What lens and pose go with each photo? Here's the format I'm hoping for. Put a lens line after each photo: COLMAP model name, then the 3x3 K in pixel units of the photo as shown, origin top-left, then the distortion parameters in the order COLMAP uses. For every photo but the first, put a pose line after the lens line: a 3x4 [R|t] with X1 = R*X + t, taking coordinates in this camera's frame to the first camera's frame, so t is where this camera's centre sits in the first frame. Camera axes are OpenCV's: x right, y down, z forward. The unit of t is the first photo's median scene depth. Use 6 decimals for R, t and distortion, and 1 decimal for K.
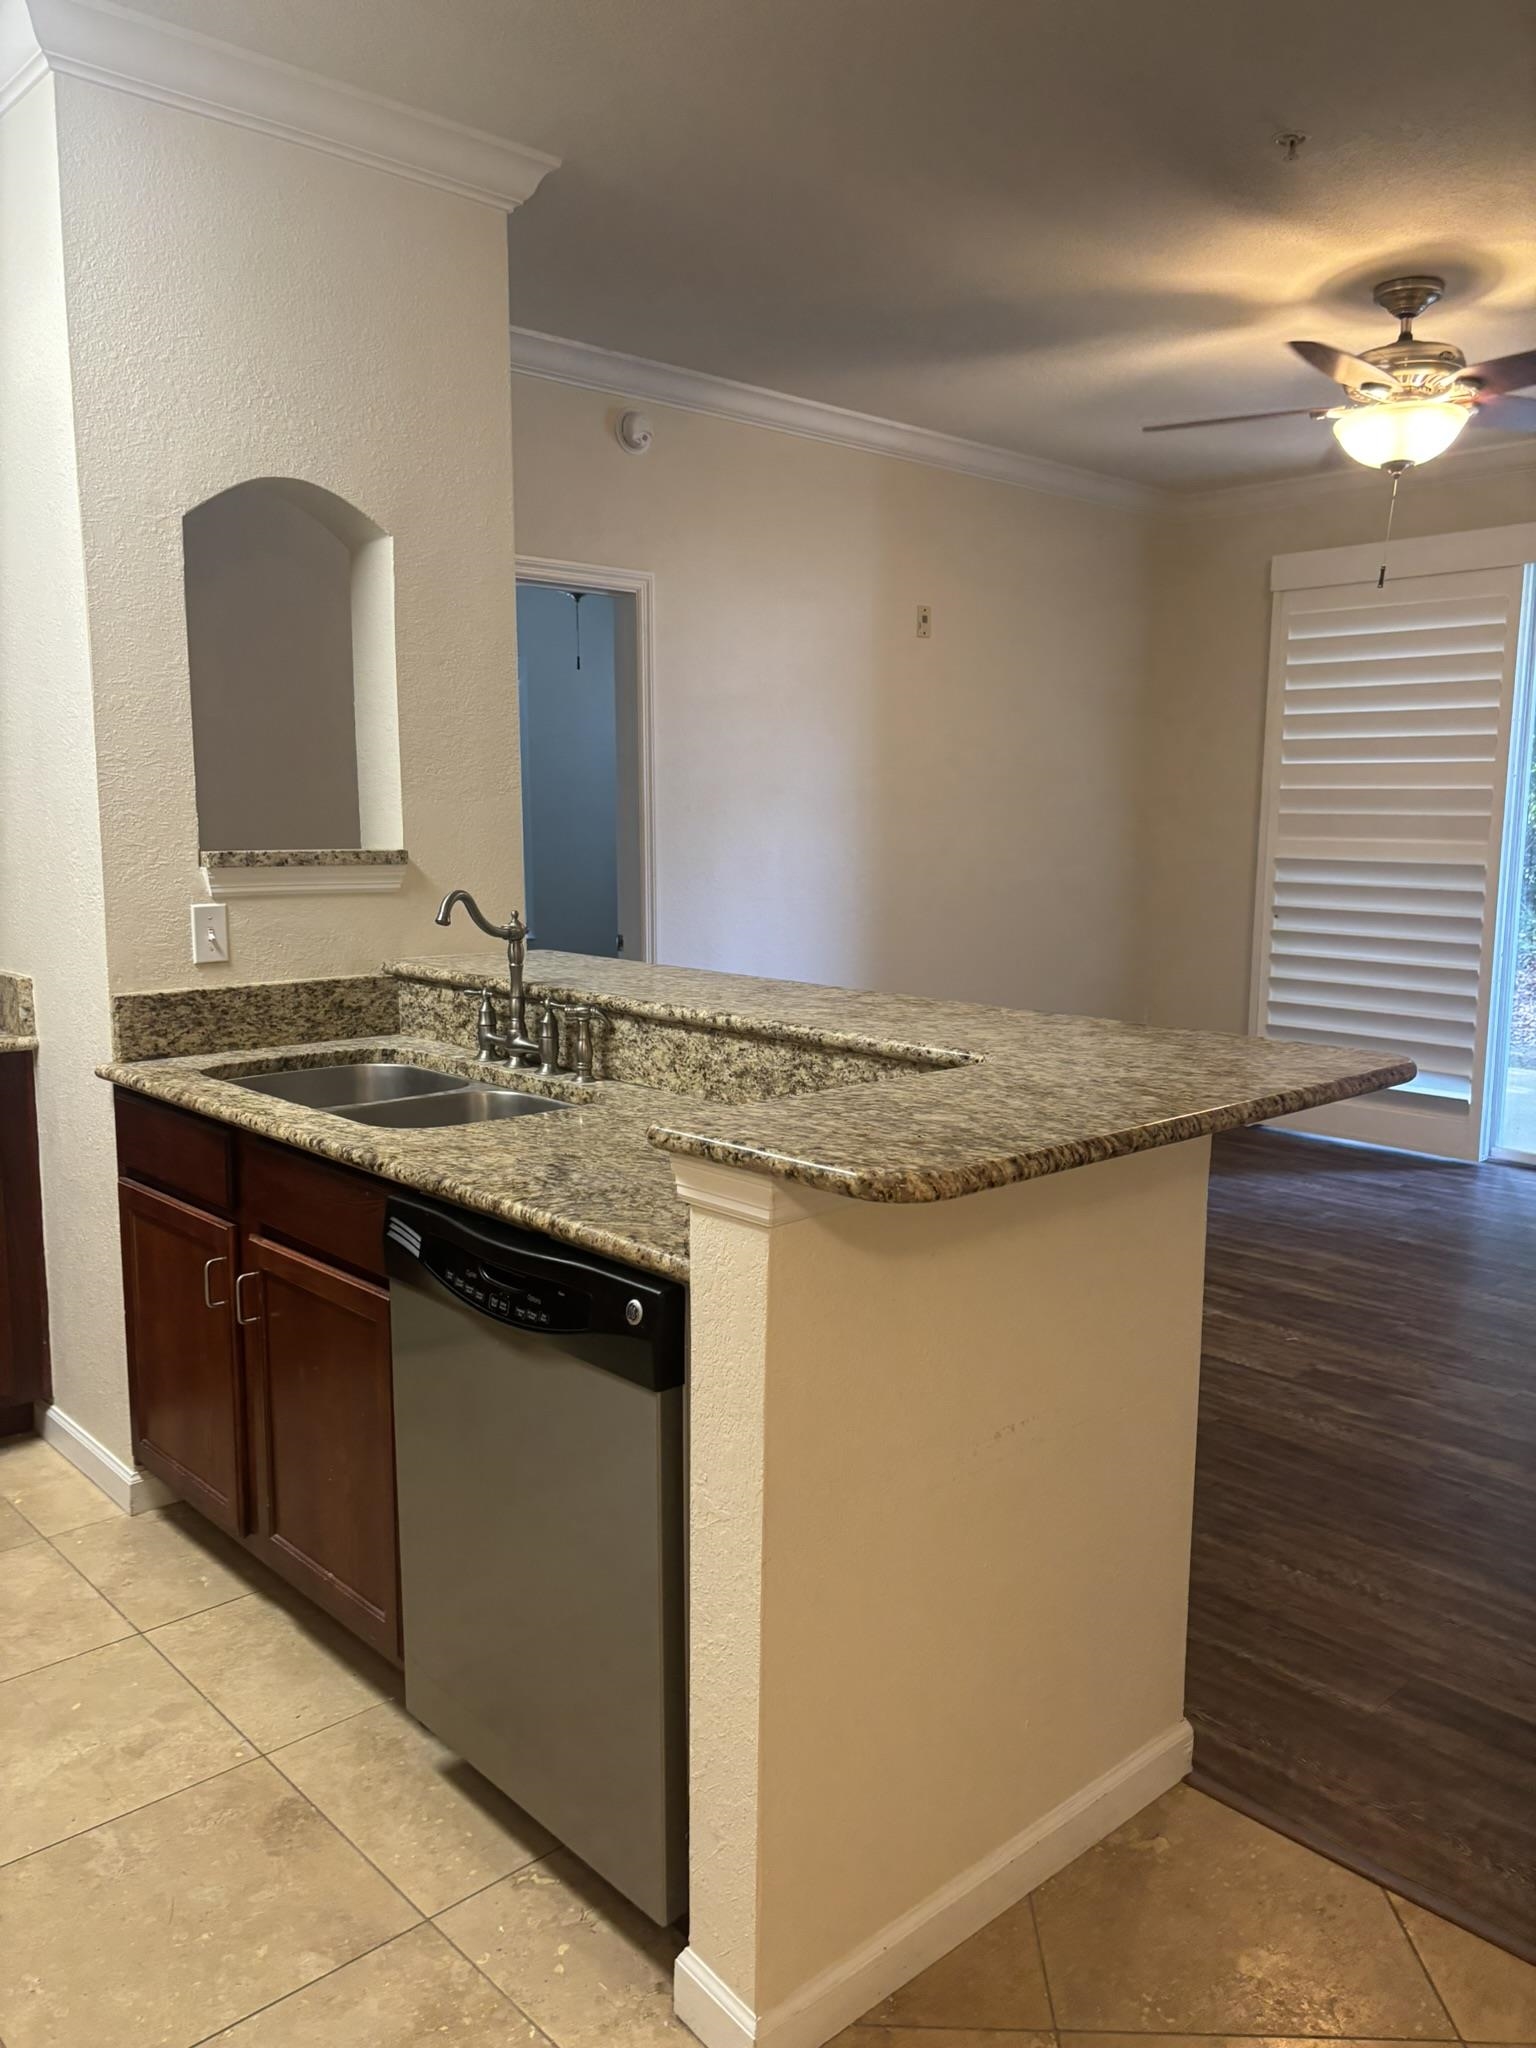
lens RADIAL K [[1553.7, 0, 766.4], [0, 1553.7, 1035.6], [0, 0, 1]] dist [0.037985, -0.032148]
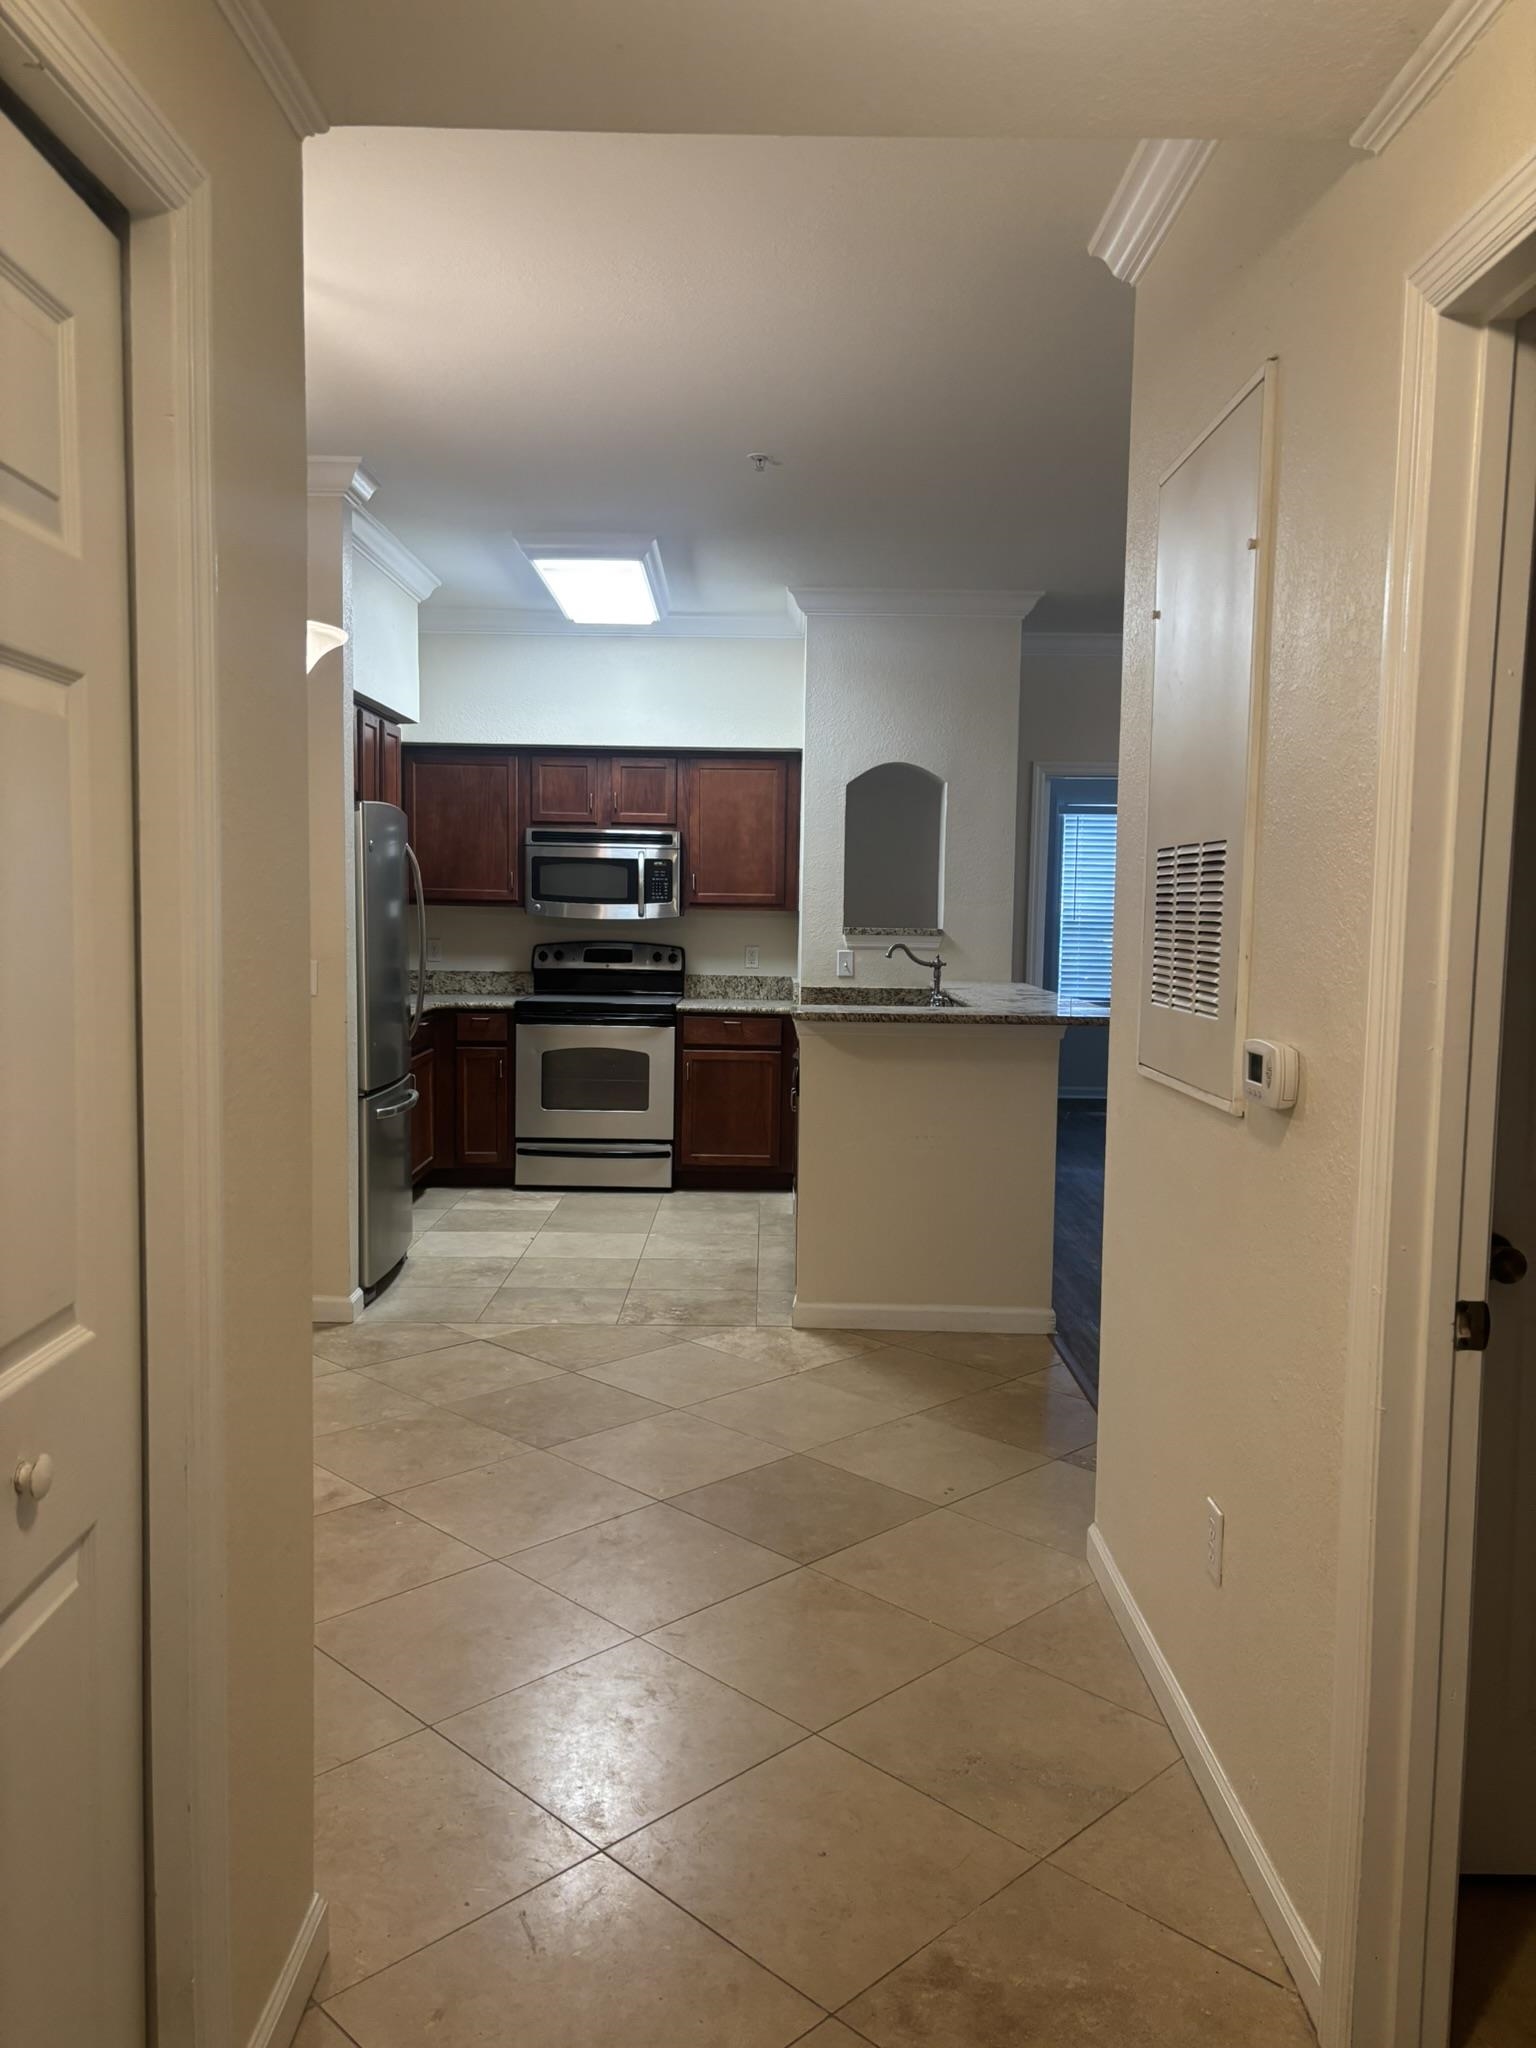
lens RADIAL K [[1553.7, 0, 766.4], [0, 1553.7, 1035.6], [0, 0, 1]] dist [0.037985, -0.032148]
pose [[0.729693, 0.063198, -0.680848, 0.919260], [-0.110766, 0.993493, -0.026494, 0.092993], [0.674744, 0.094747, 0.731945, -0.601862]]
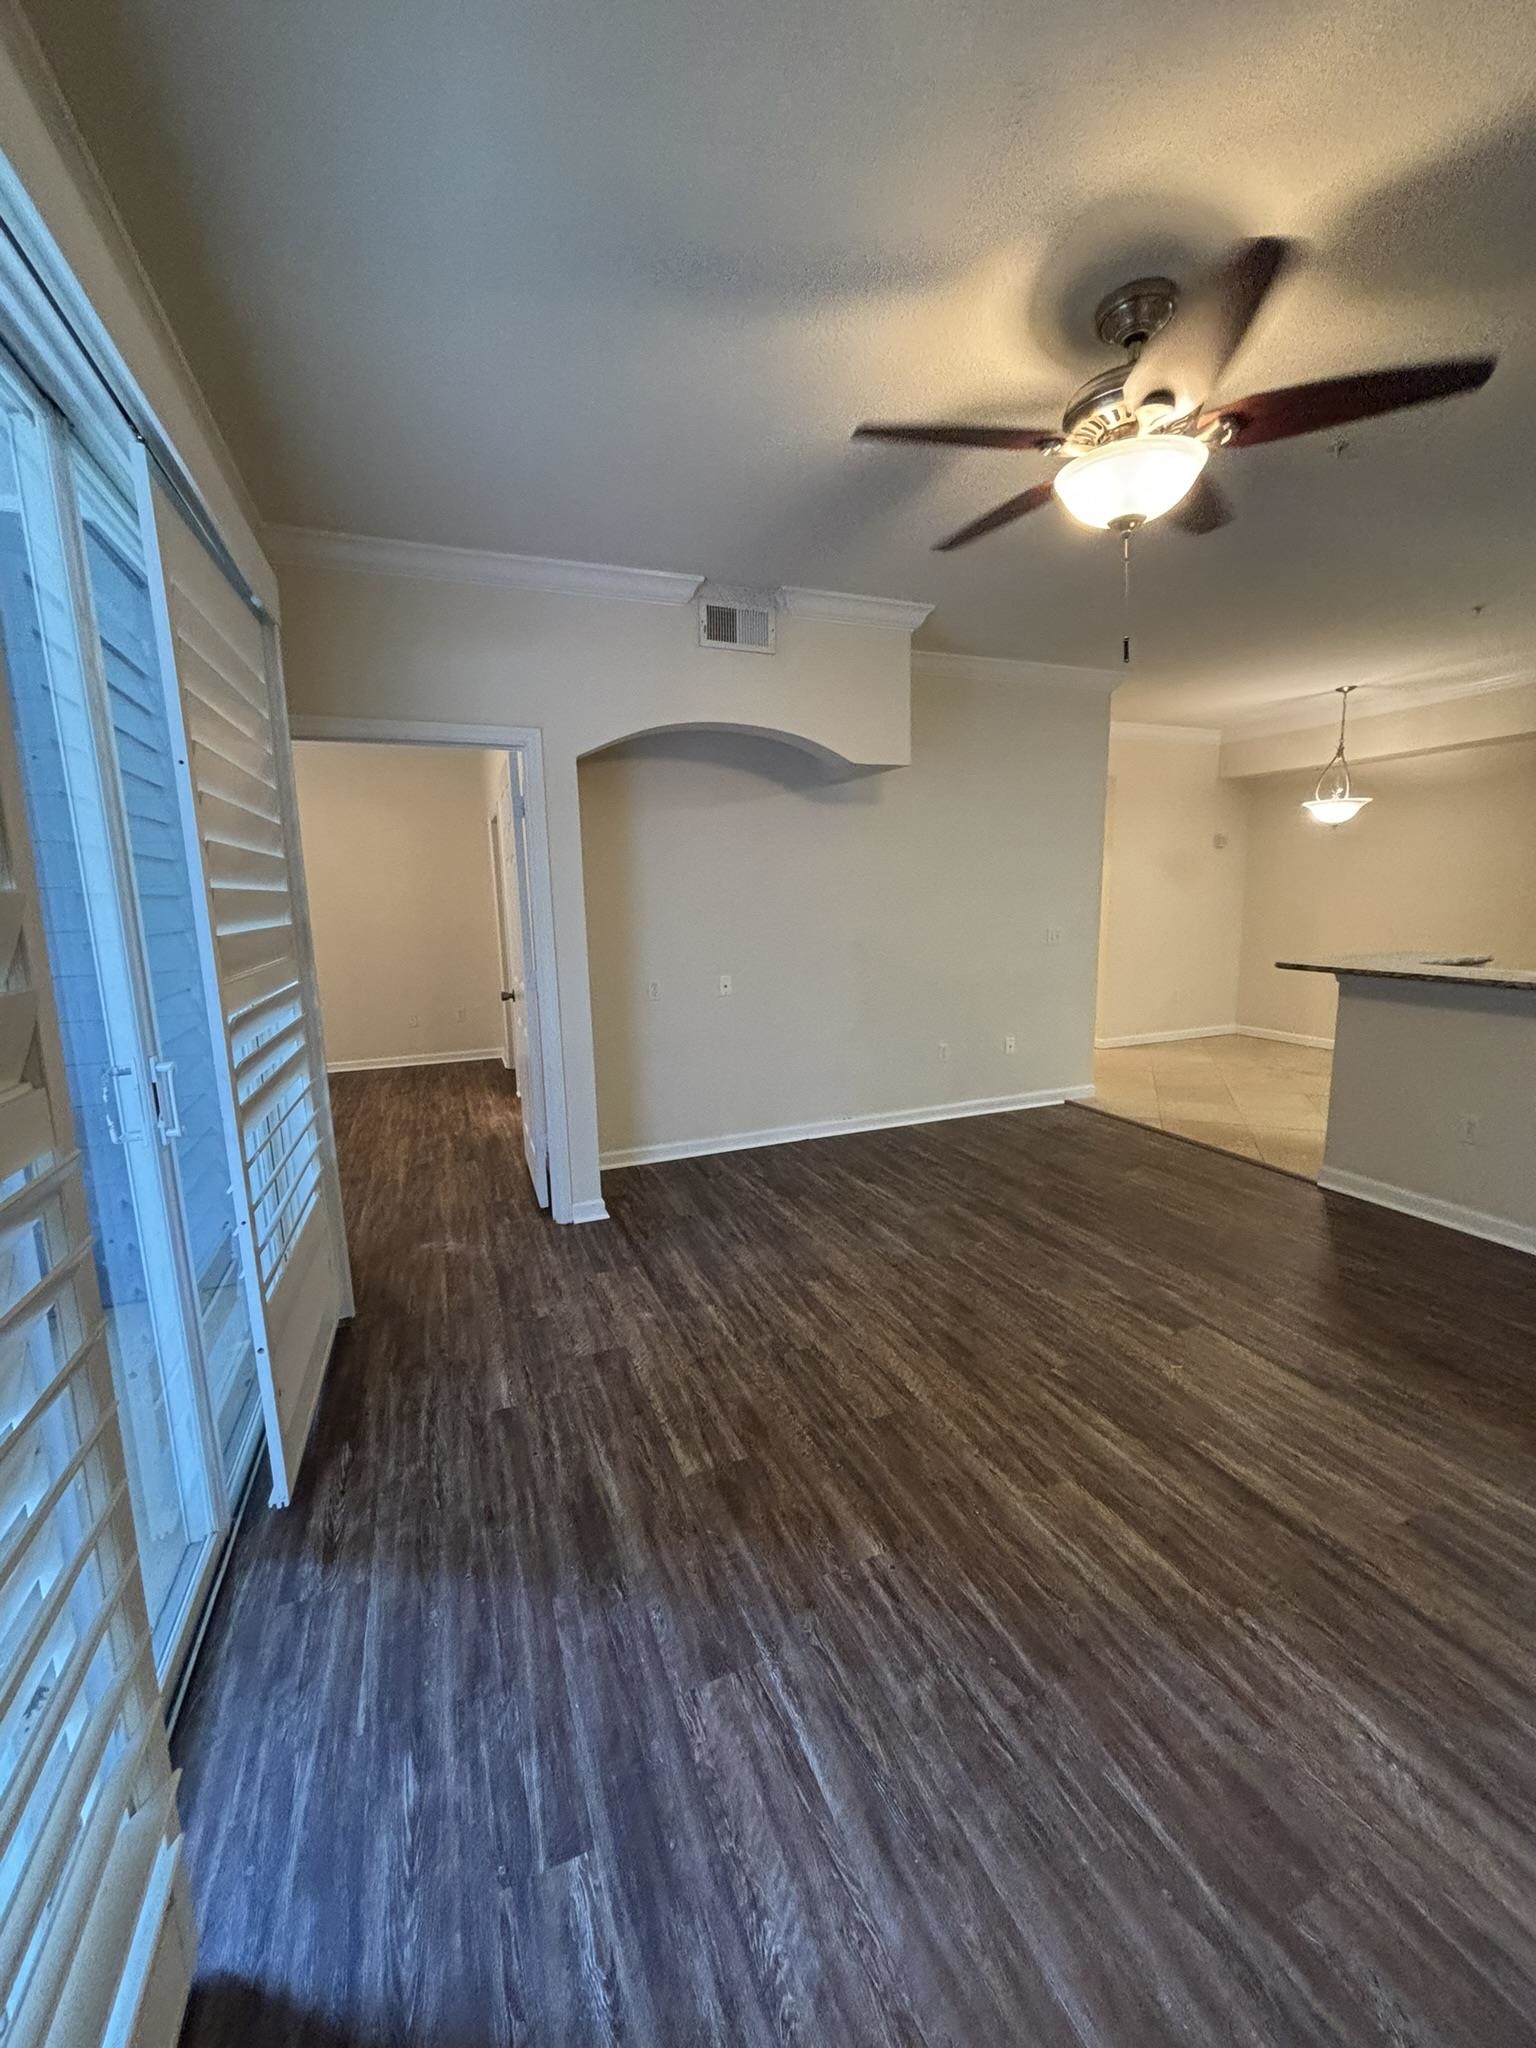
lens RADIAL K [[829.9, 0, 773.4], [0, 829.9, 1027.6], [0, 0, 1]] dist [-0.000220, 0.001329]
pose [[-0.936073, -0.045400, 0.348865, 0.472651], [0.066298, 0.951106, 0.301664, -0.281527], [-0.345503, 0.305509, -0.887295, 1.795875]]
